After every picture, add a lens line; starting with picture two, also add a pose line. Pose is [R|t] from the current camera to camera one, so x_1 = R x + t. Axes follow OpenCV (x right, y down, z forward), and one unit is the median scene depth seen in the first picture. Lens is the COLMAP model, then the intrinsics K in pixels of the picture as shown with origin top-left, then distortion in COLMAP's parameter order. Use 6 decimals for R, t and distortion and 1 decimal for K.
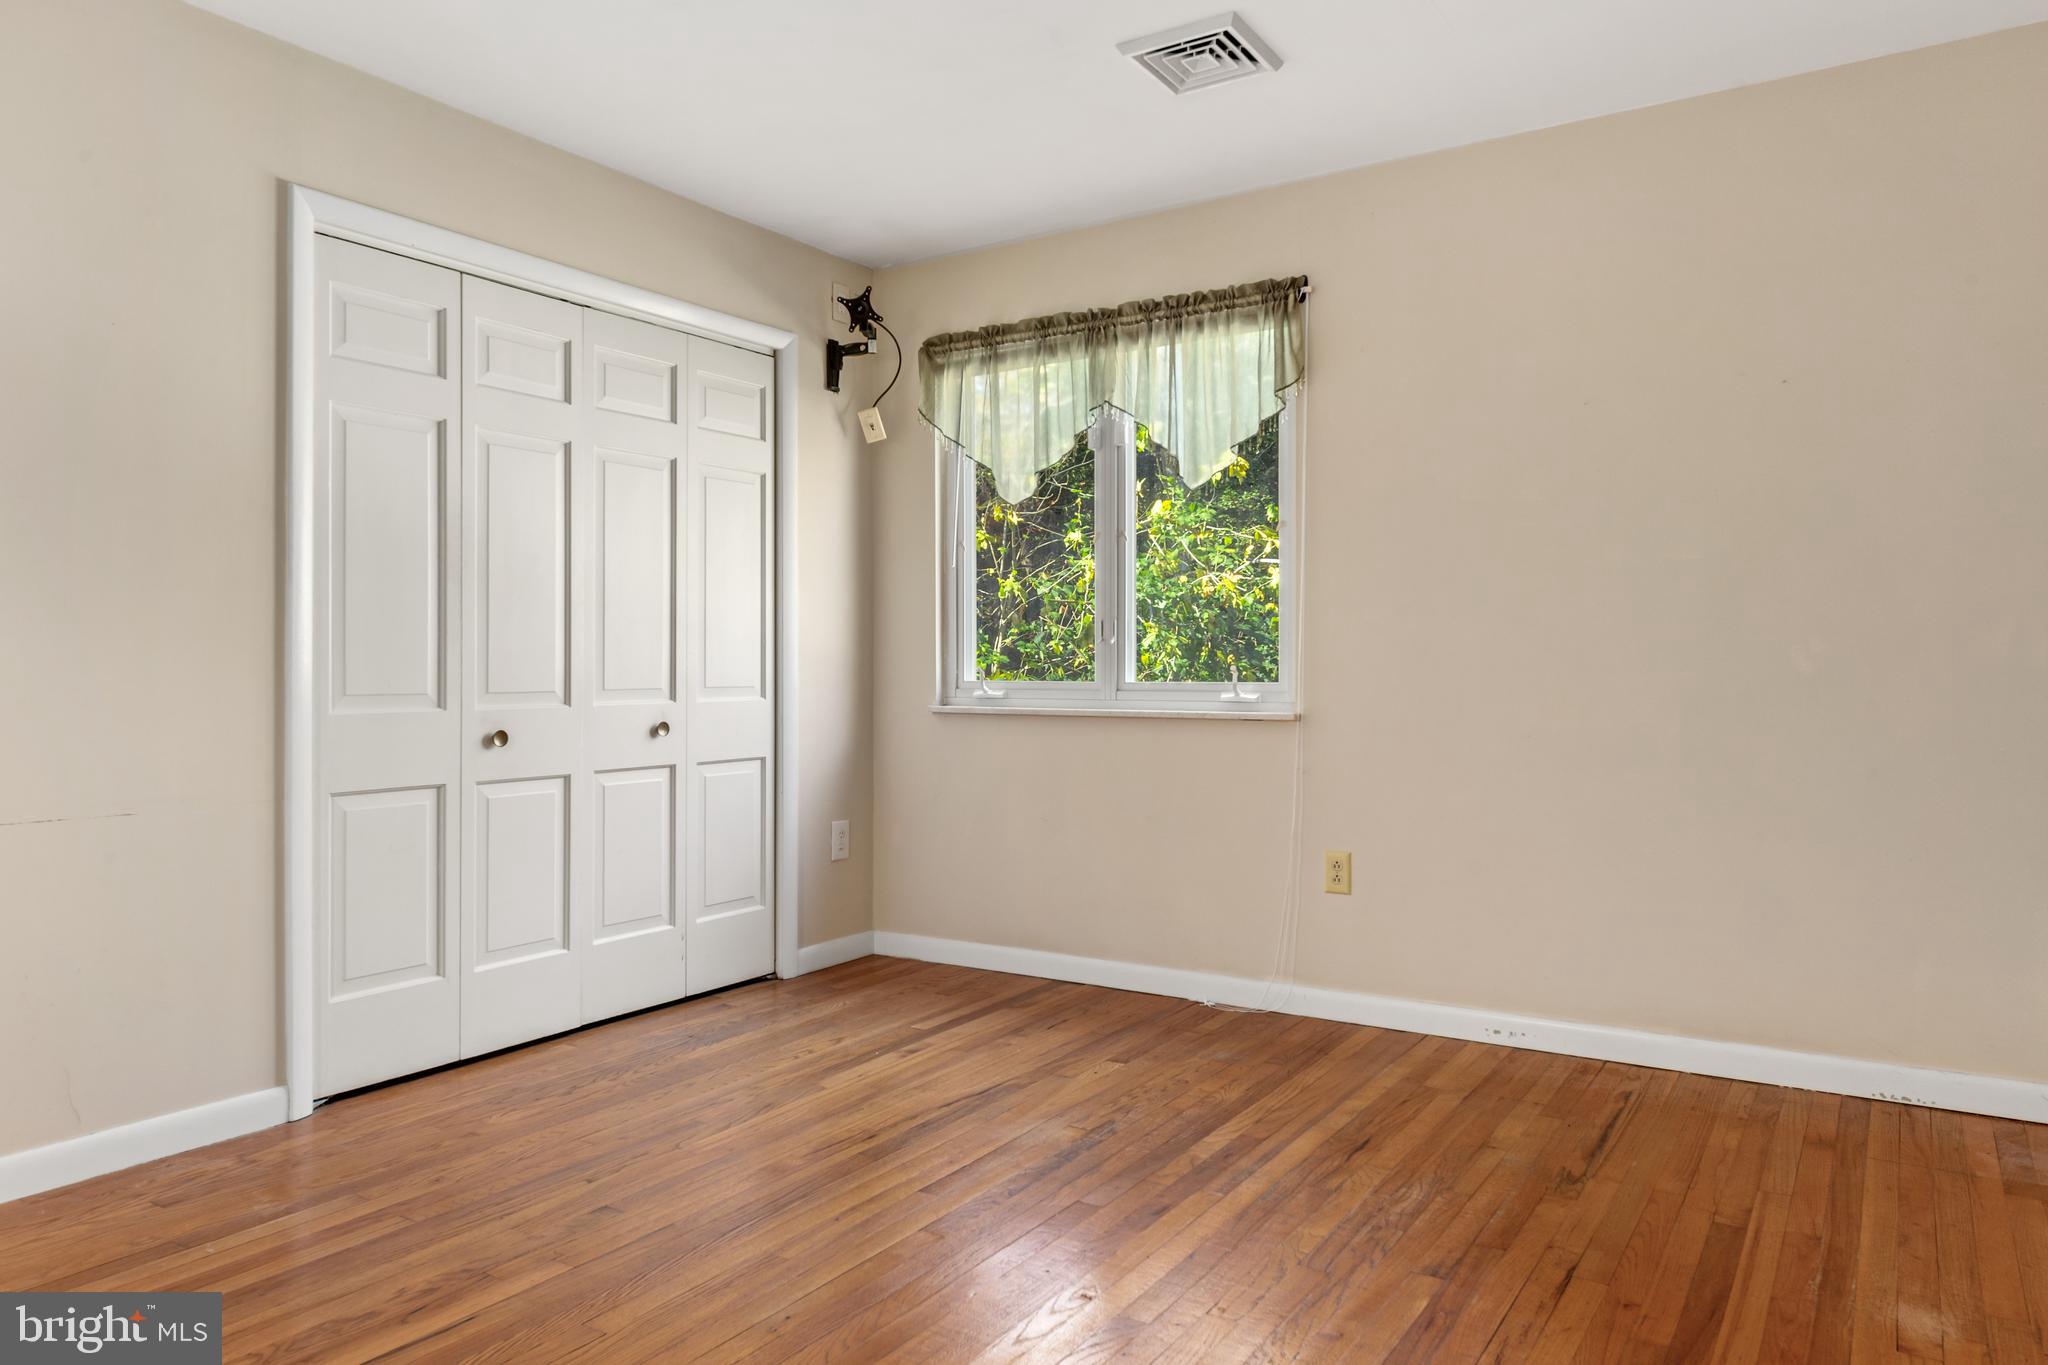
lens RADIAL K [[1351.1, 0, 1033.2], [0, 1351.1, 663.6], [0, 0, 1]] dist [0.016635, -0.016635]
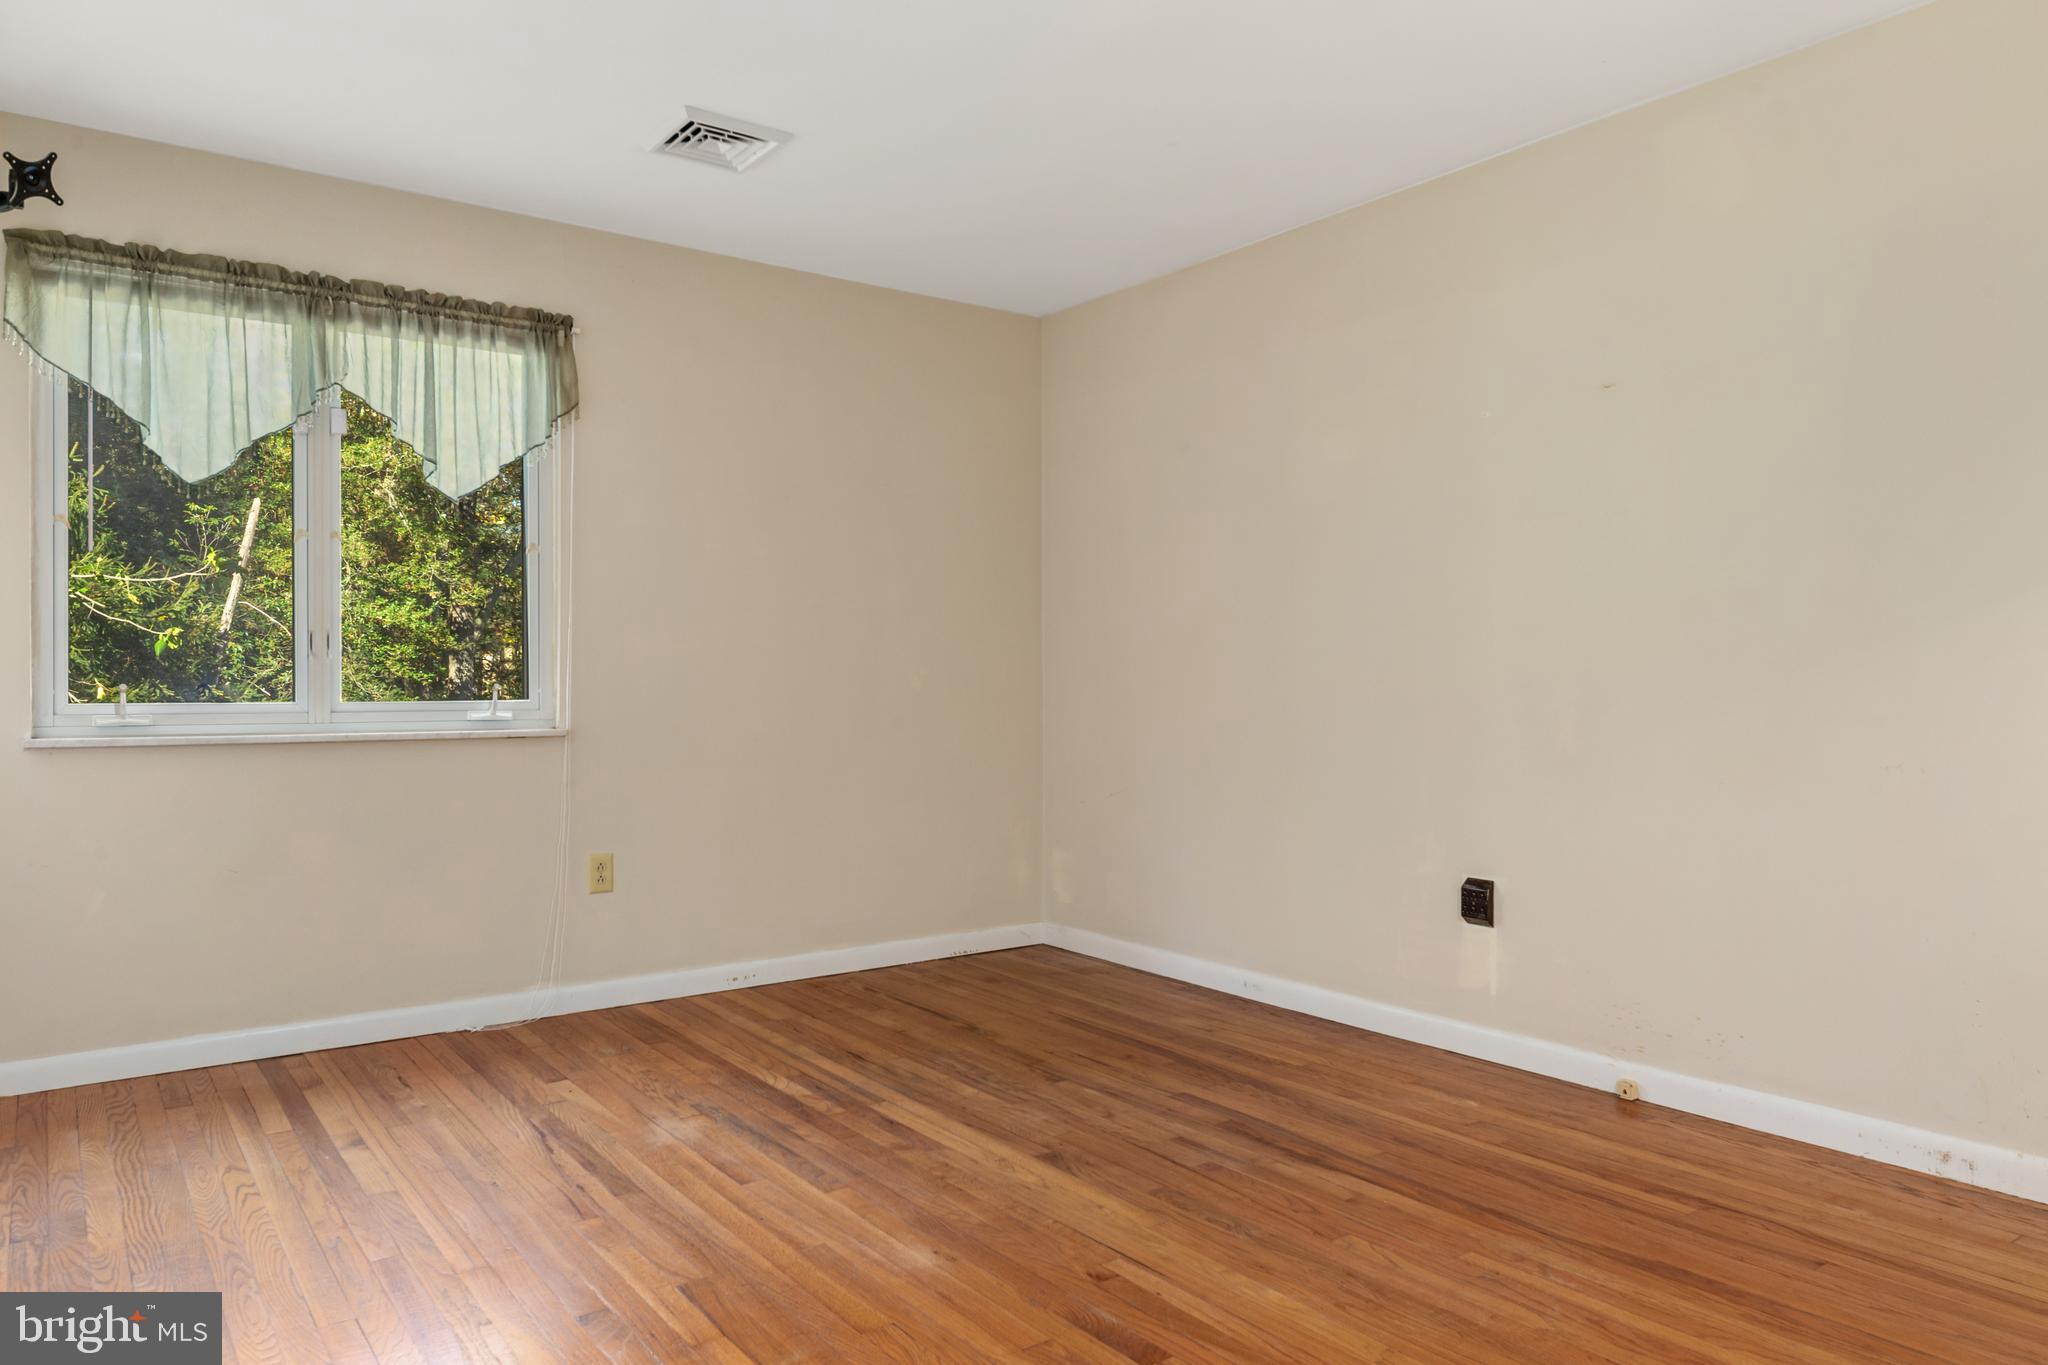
lens RADIAL K [[1351.1, 0, 1043.9], [0, 1351.1, 695.9], [0, 0, 1]] dist [0.016635, -0.016635]
pose [[0.345893, -0.008304, 0.938237, -0.678549], [-0.002957, 0.999946, 0.009940, -0.001060], [-0.938269, -0.006213, 0.345850, 0.287021]]
